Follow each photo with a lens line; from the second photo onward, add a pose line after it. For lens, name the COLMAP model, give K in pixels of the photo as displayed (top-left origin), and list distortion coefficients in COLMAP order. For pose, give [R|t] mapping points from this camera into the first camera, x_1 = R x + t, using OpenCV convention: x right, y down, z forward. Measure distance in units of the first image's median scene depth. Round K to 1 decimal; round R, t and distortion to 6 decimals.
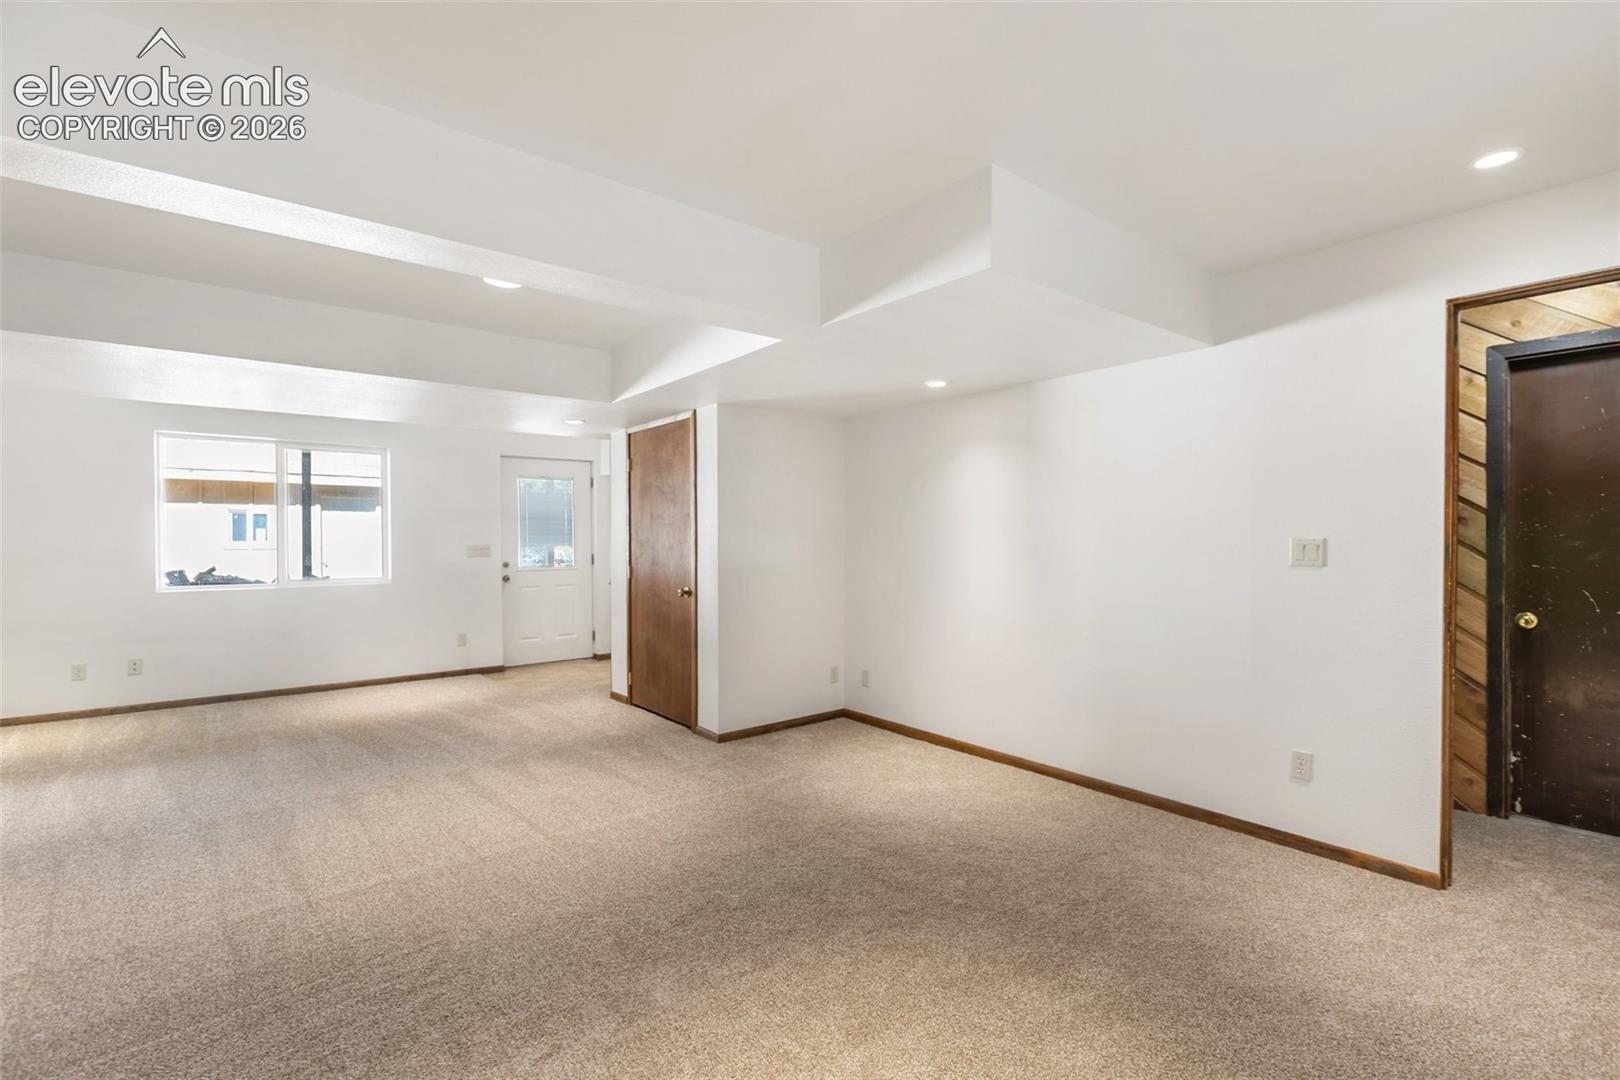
lens RADIAL K [[725.9, 0, 805.5], [0, 725.9, 541.6], [0, 0, 1]] dist [0.000872, 0.000052]
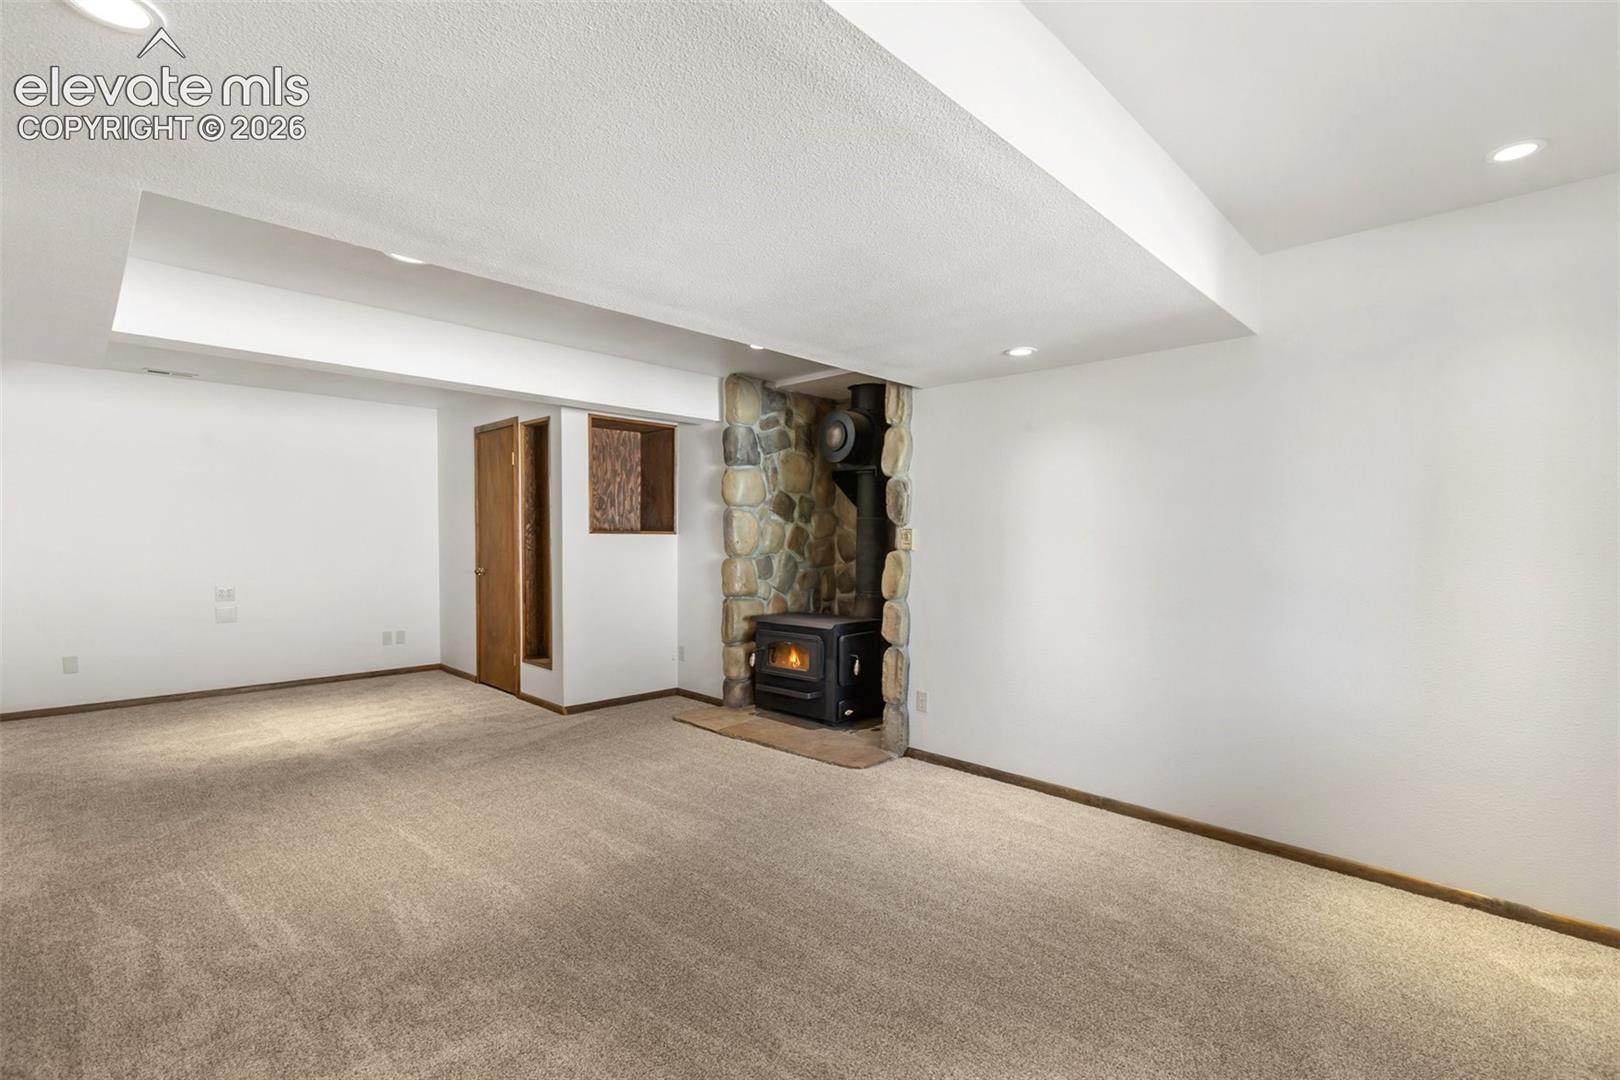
lens RADIAL K [[725.9, 0, 805.5], [0, 725.9, 541.6], [0, 0, 1]] dist [0.000872, 0.000052]
pose [[-0.992402, 0.003227, -0.122995, -0.609789], [0.001174, 0.999859, 0.016758, -0.006434], [0.123031, 0.016486, -0.992266, 1.532087]]
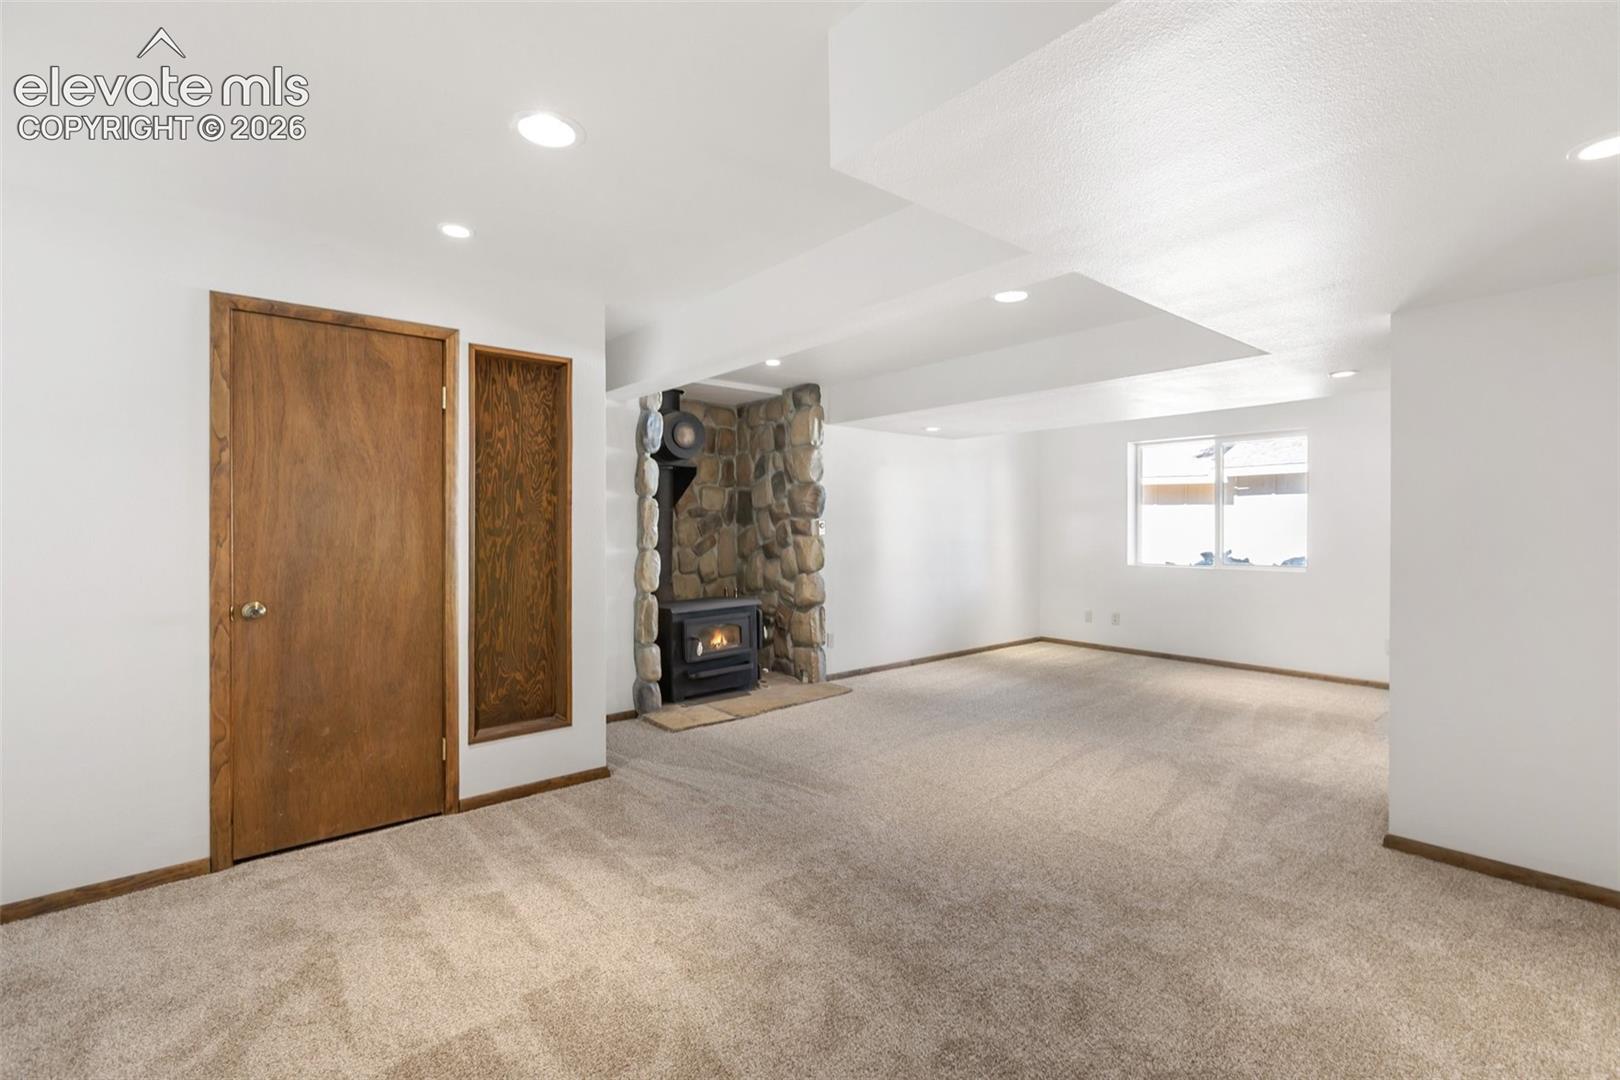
lens RADIAL K [[725.9, 0, 805.5], [0, 725.9, 541.6], [0, 0, 1]] dist [0.000872, 0.000052]
pose [[0.030917, 0.027134, -0.999154, 0.519782], [-0.003595, 0.999628, 0.027036, -0.006093], [0.999515, 0.002756, 0.031003, 0.494646]]
